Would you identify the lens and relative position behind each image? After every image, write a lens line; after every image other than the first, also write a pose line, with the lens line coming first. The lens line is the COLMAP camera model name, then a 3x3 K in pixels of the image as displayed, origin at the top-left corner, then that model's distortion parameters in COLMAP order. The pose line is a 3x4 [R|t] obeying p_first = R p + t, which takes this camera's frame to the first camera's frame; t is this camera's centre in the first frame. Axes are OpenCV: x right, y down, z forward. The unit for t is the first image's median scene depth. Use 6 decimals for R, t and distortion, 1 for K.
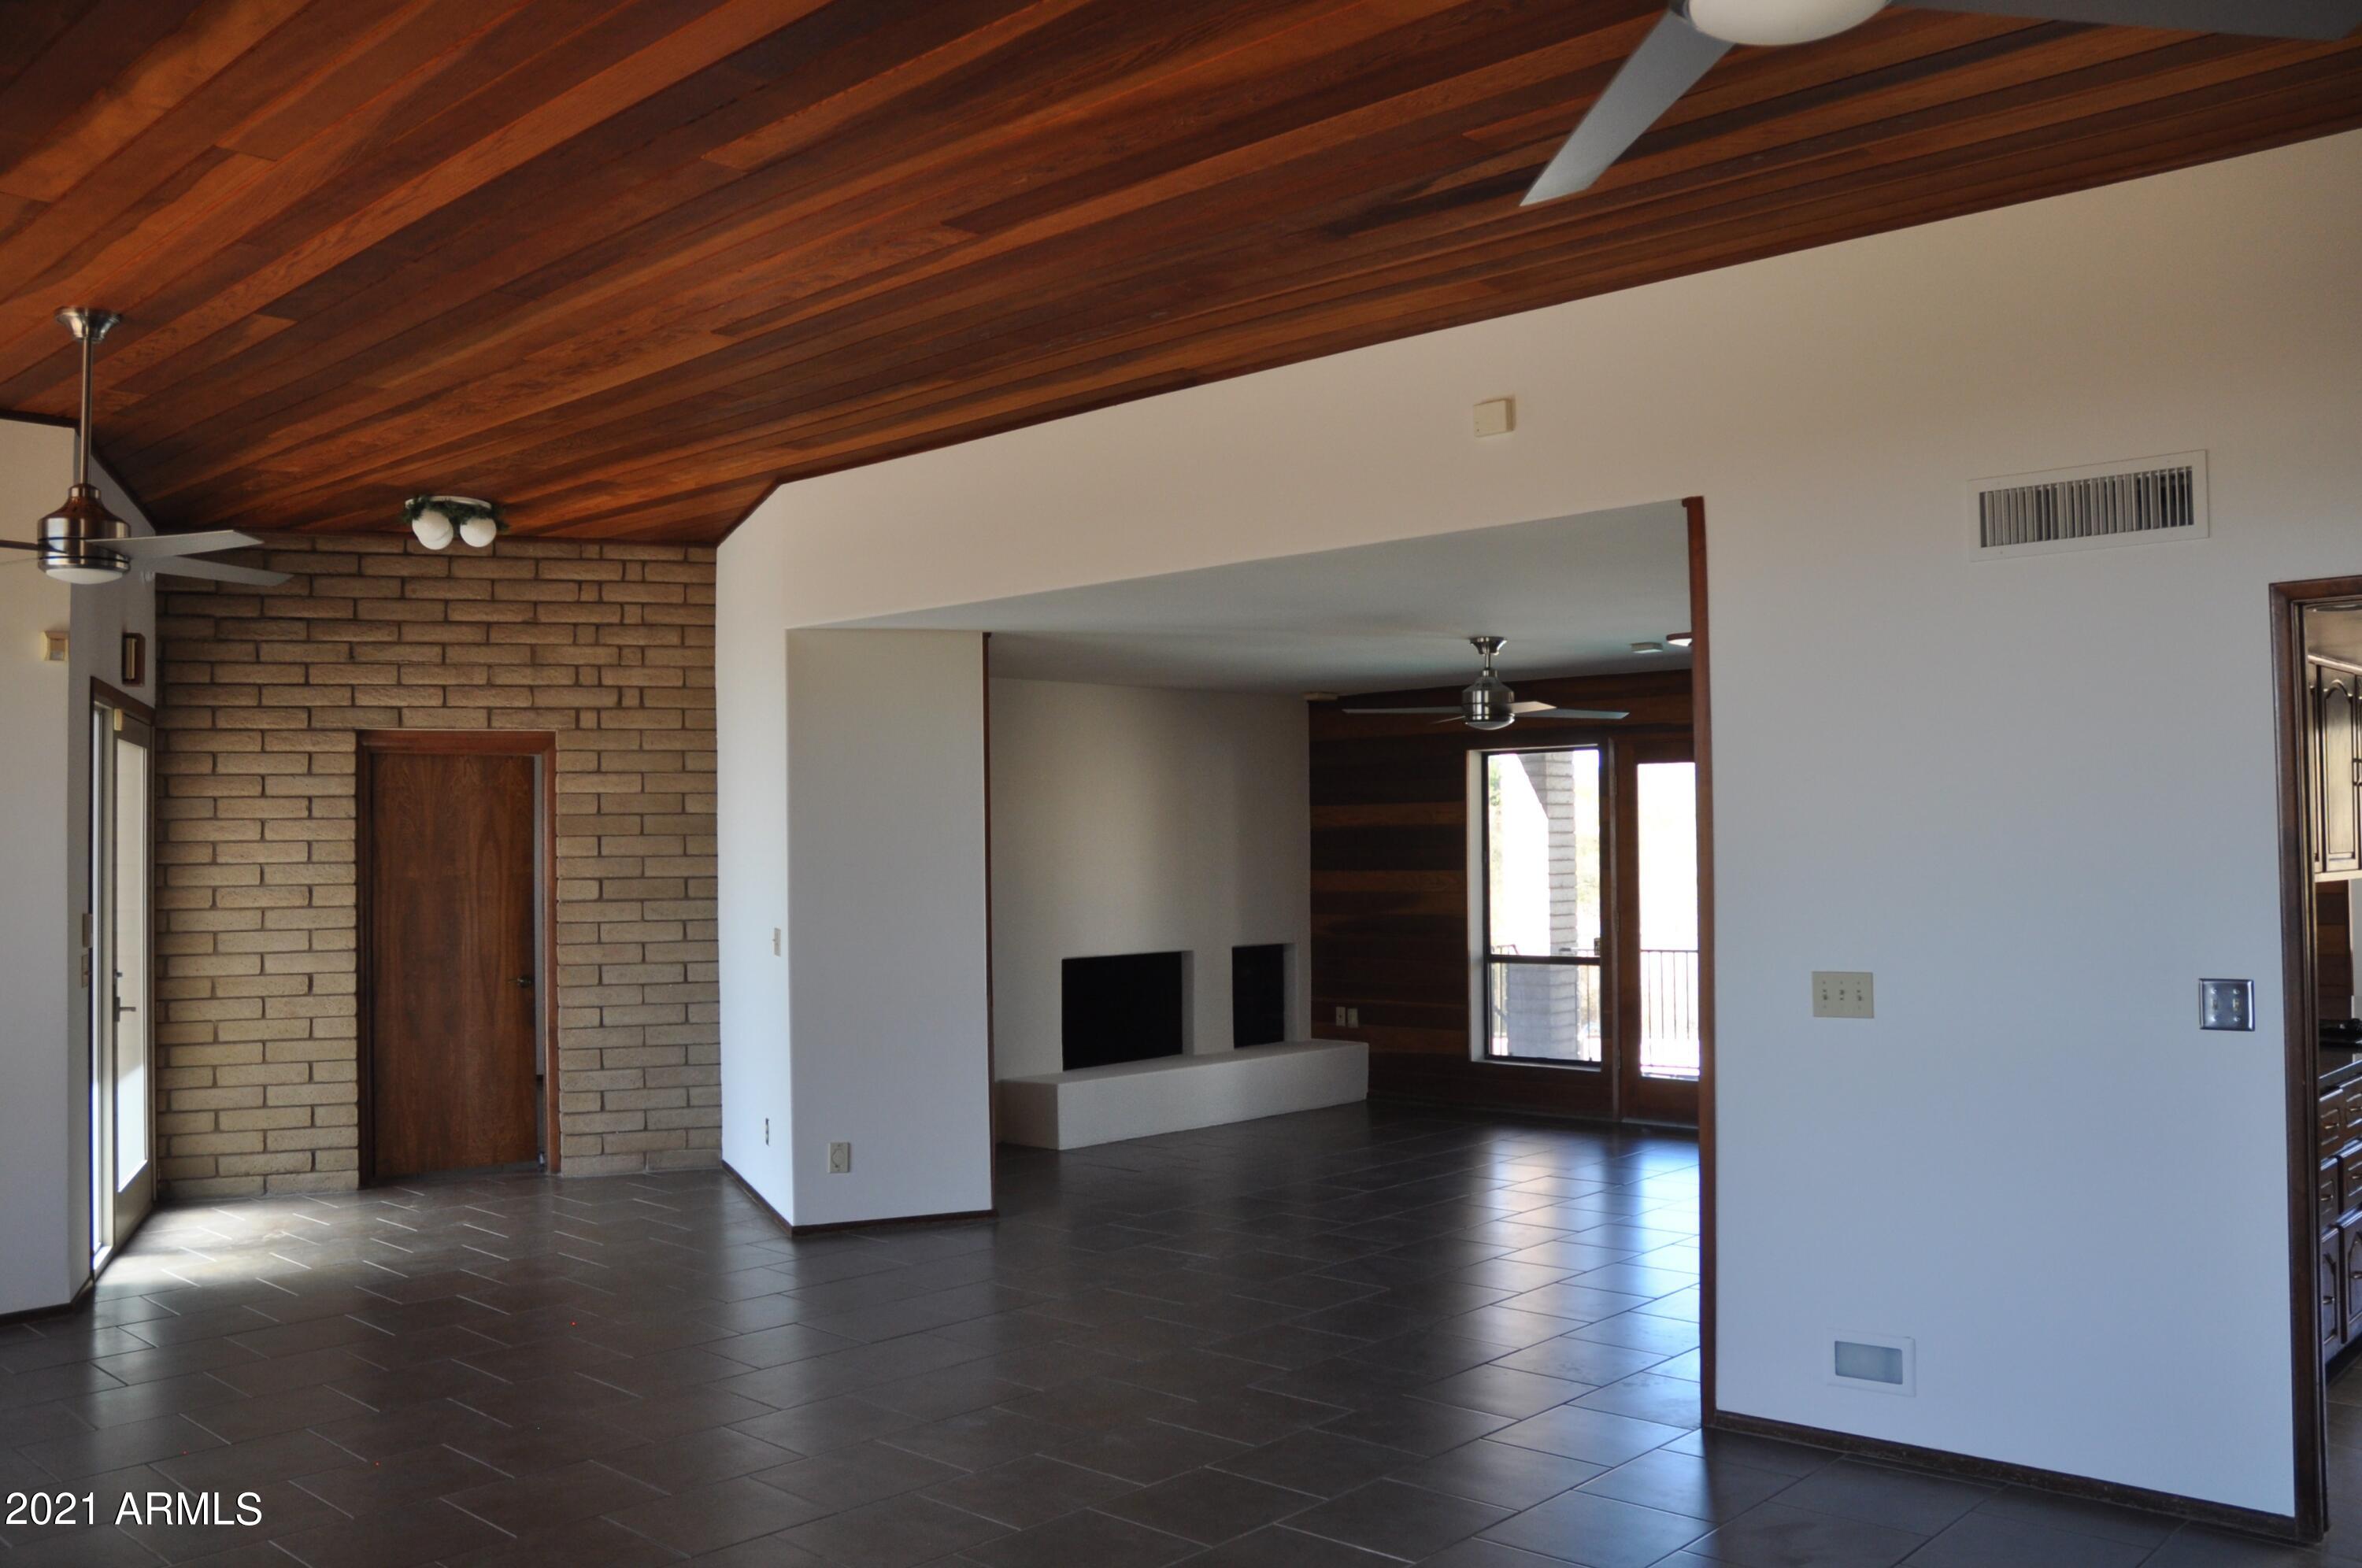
lens RADIAL K [[1874.3, 0, 1184.8], [0, 1874.3, 788.9], [0, 0, 1]] dist [-0.094941, 0.015470]
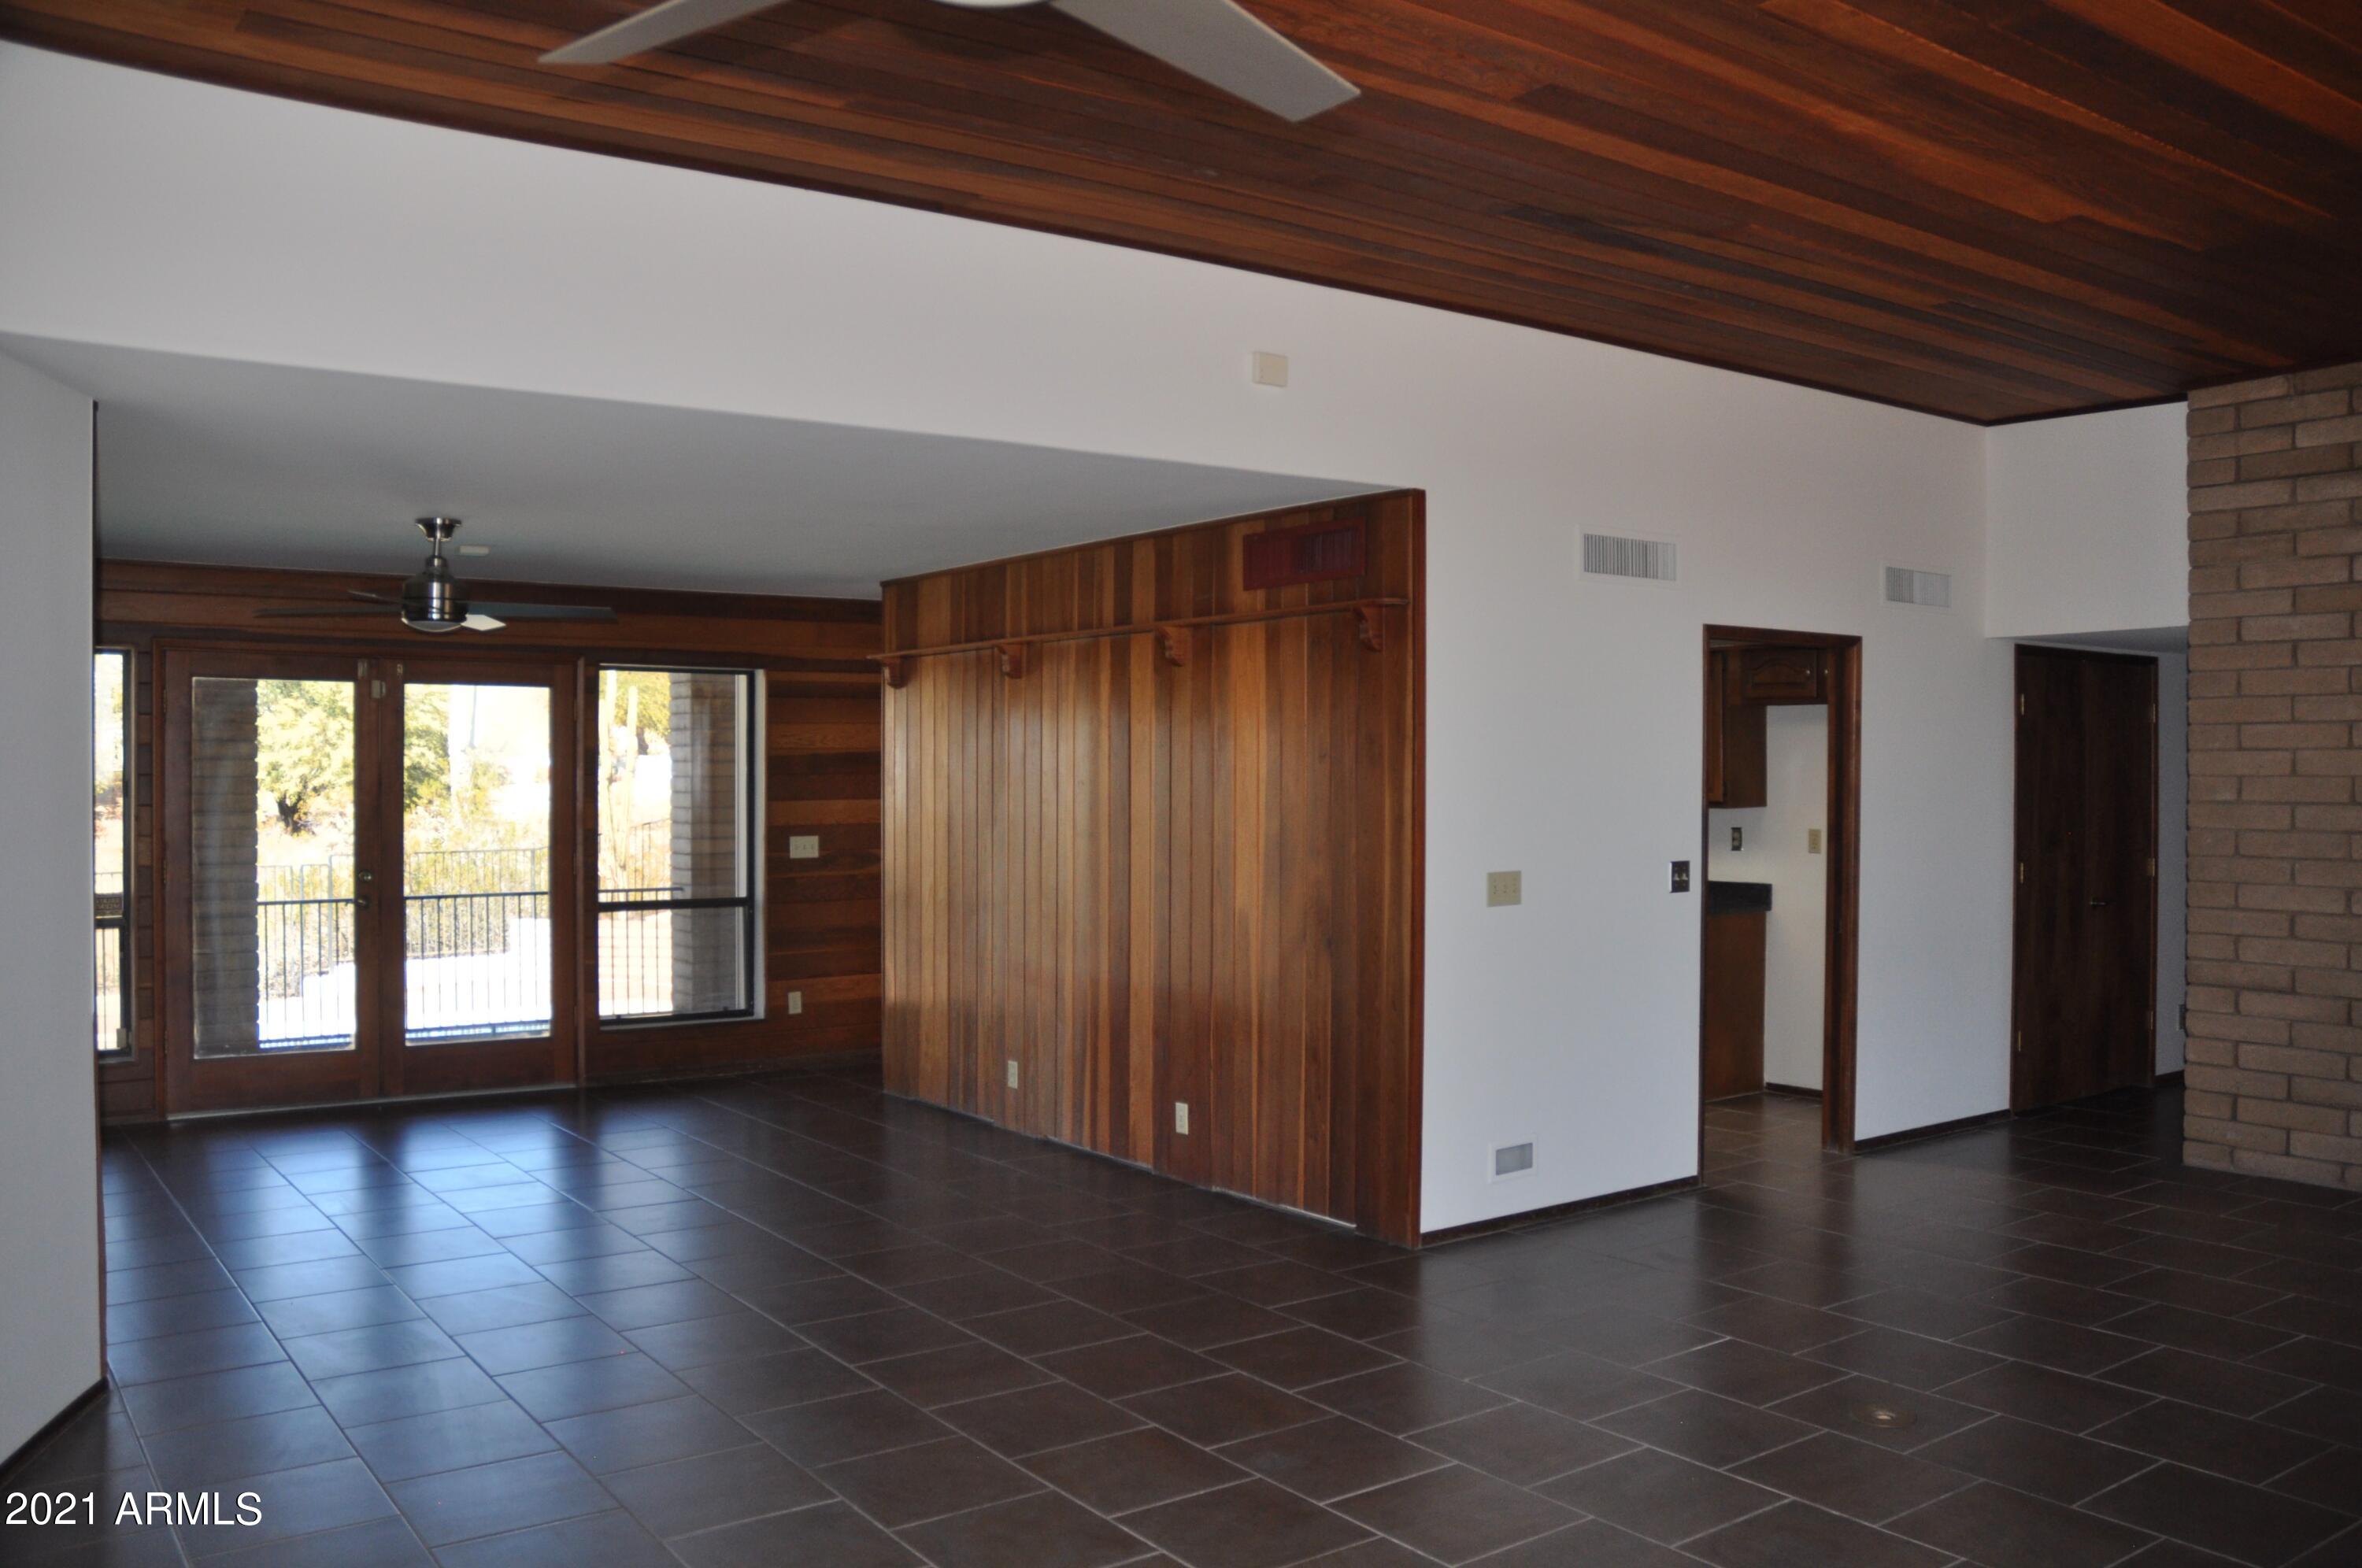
lens RADIAL K [[1874.3, 0, 1184.6], [0, 1874.3, 770.9], [0, 0, 1]] dist [-0.094941, 0.015470]
pose [[0.191331, -0.000031, 0.981526, -1.019588], [-0.030224, 0.999526, 0.005923, 0.025005], [-0.981060, -0.030799, 0.191239, 0.976920]]
